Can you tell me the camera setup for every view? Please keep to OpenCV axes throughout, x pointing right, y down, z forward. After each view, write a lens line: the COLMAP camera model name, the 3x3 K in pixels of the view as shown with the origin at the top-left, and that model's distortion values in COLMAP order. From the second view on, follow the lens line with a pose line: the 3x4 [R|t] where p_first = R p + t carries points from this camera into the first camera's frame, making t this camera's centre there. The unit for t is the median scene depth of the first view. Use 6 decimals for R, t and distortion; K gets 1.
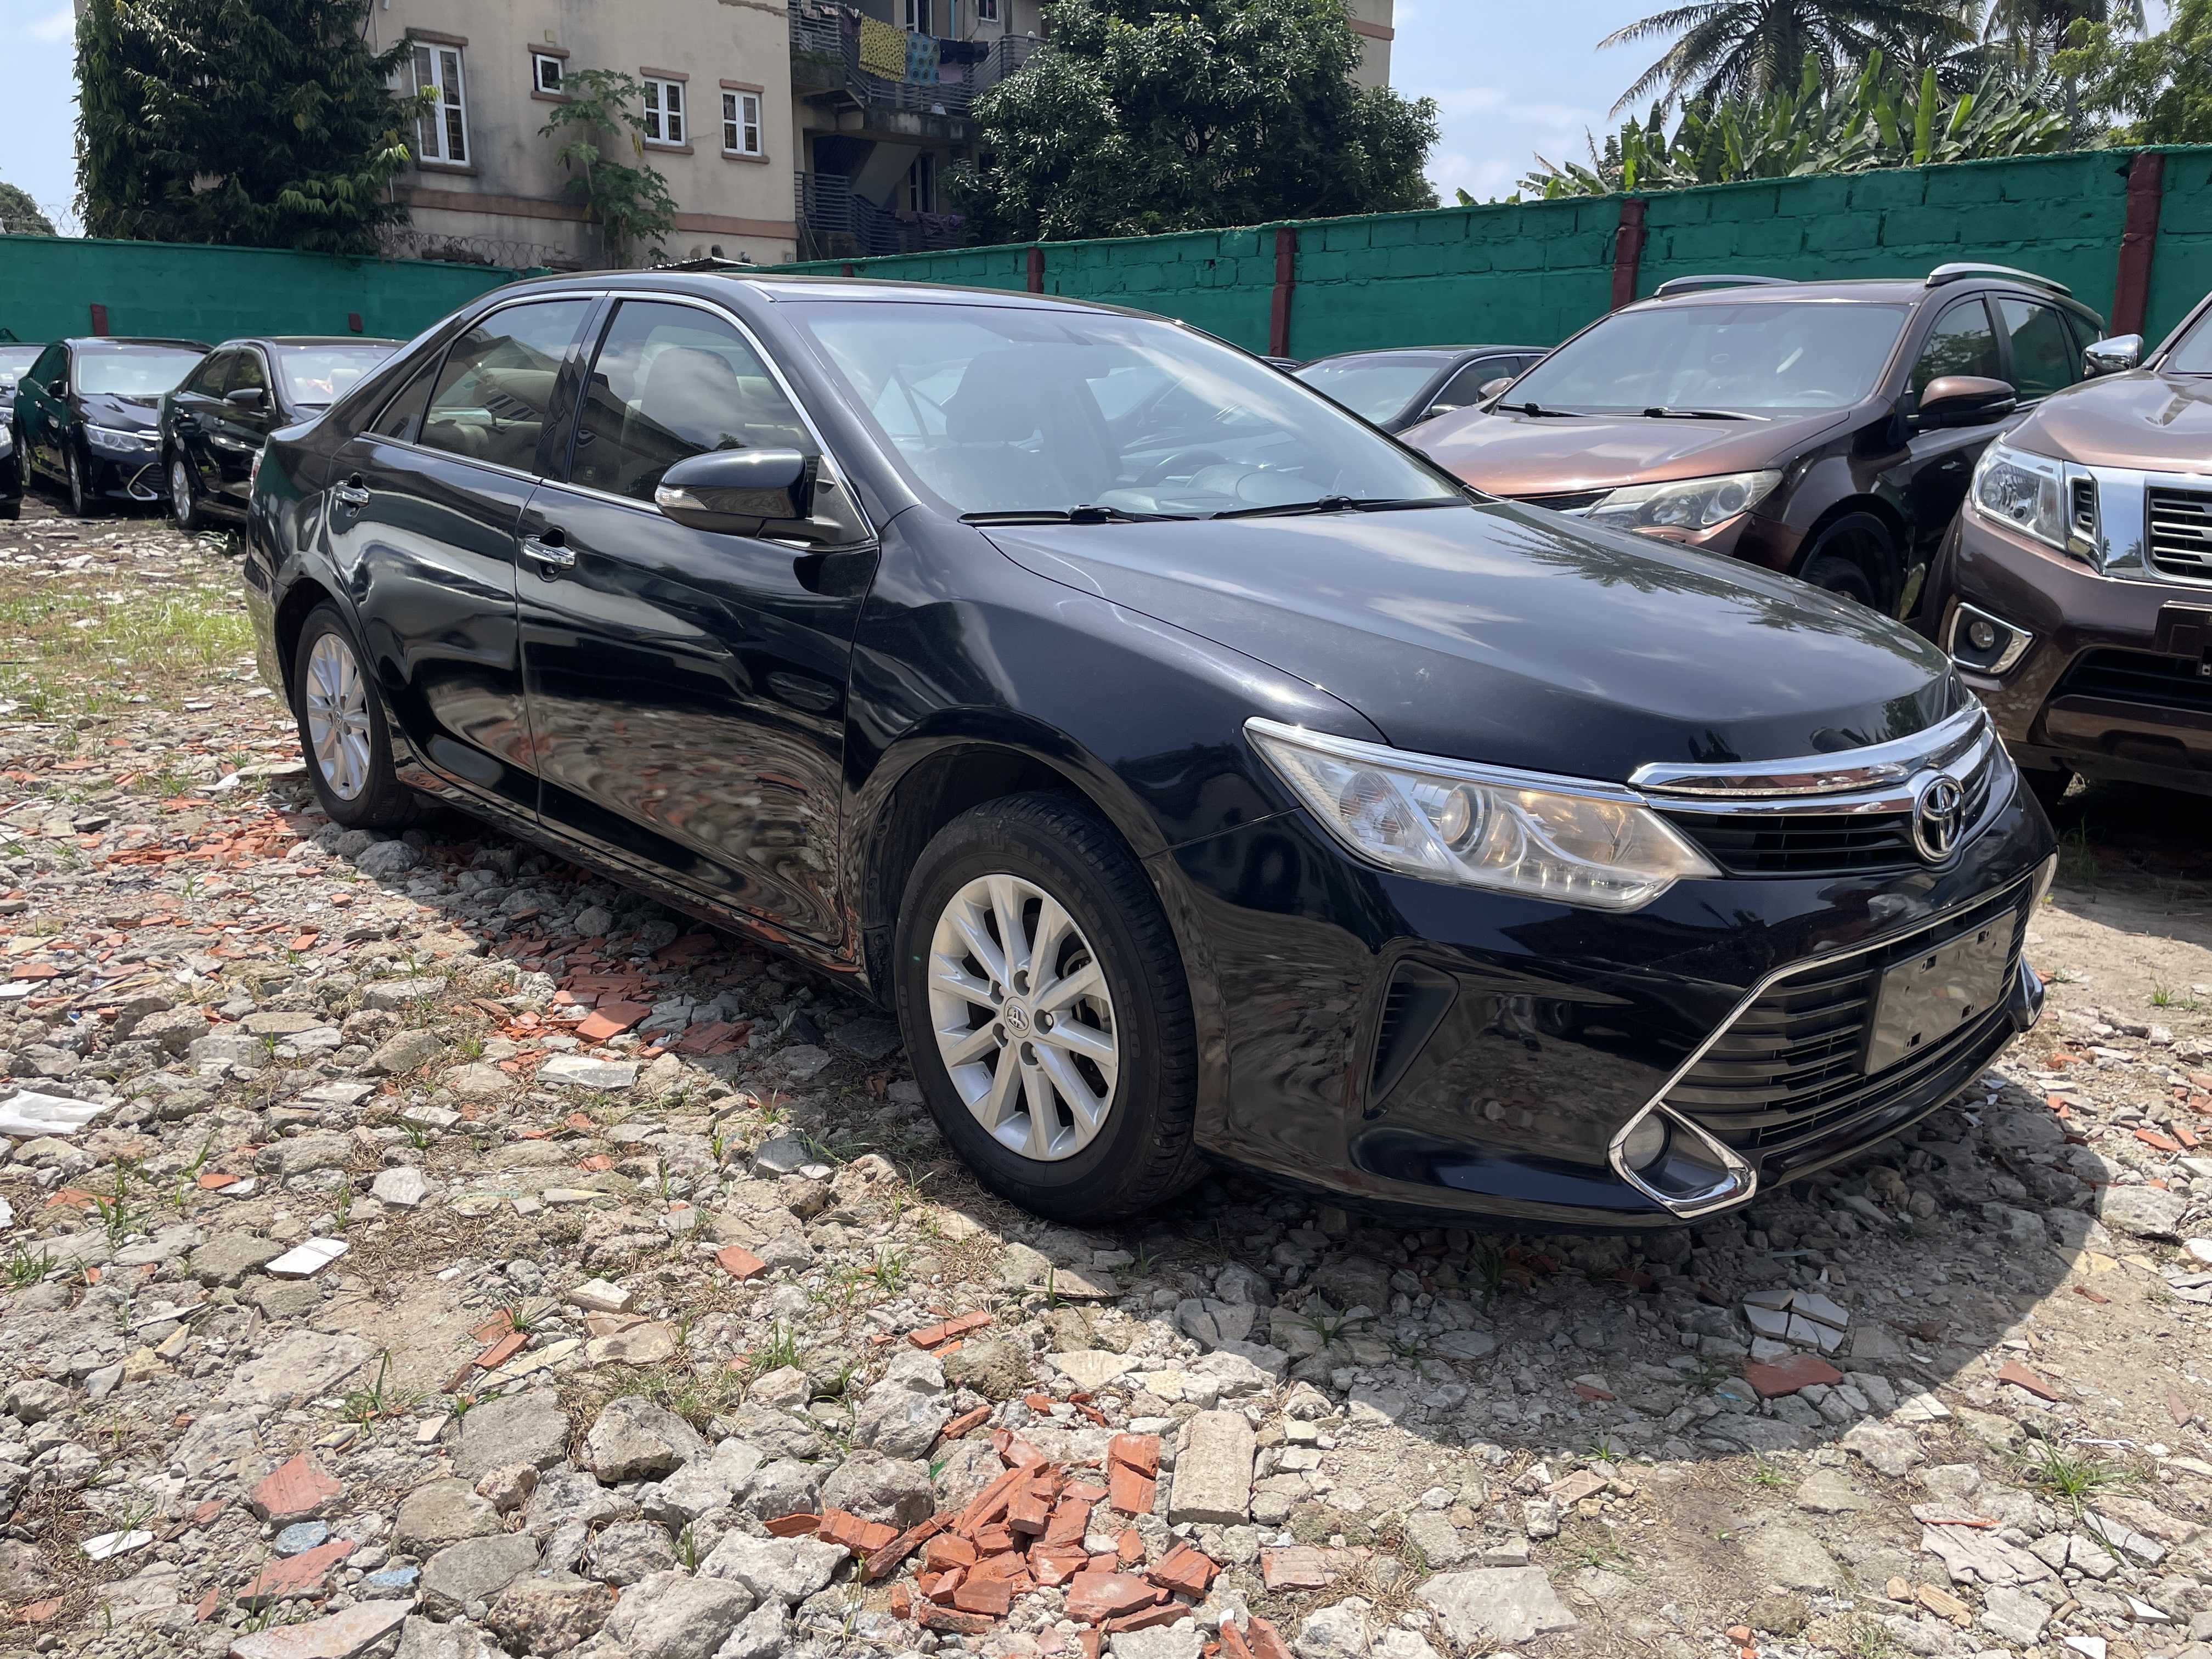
lens RADIAL K [[1715.8, 0, 1106.6], [0, 1715.8, 816.0], [0, 0, 1]] dist [0.037278, -0.036357]
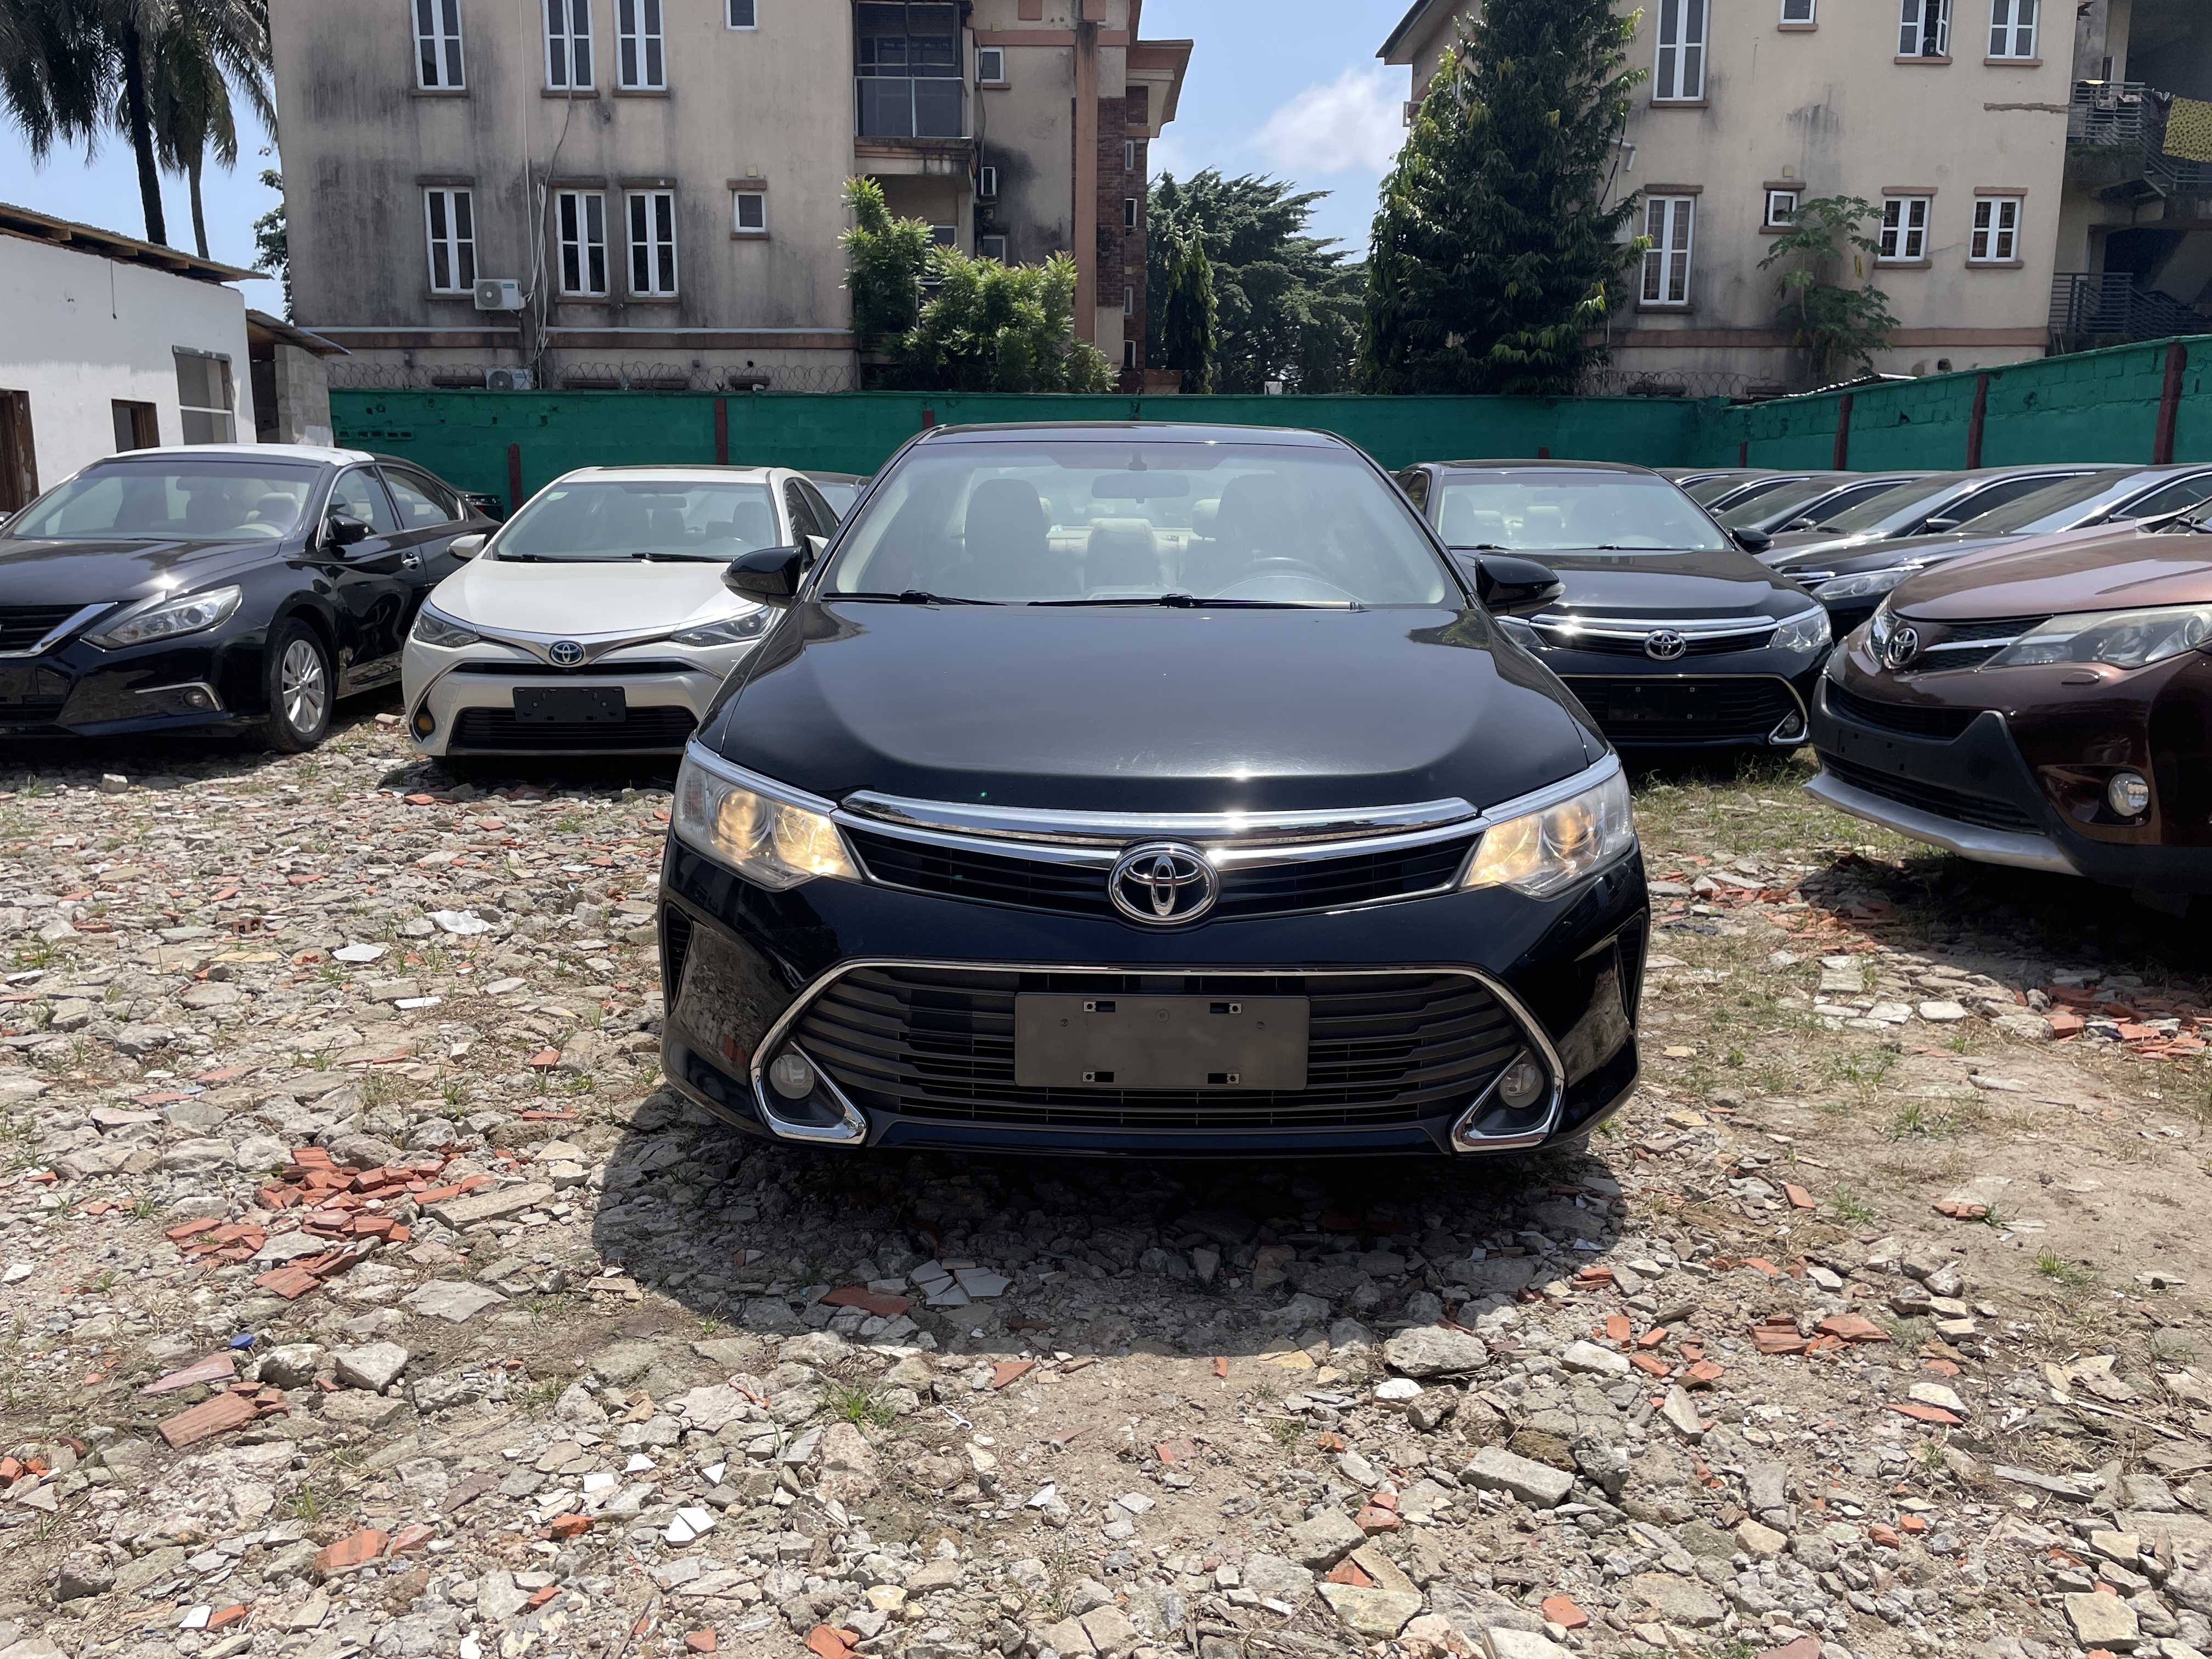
lens RADIAL K [[1715.8, 0, 1100.3], [0, 1715.8, 835.0], [0, 0, 1]] dist [0.037278, -0.036357]
pose [[0.723558, 0.118261, -0.680057, 0.126986], [-0.158039, 0.987426, 0.003564, -0.002844], [0.671928, 0.104897, 0.733151, 0.018916]]
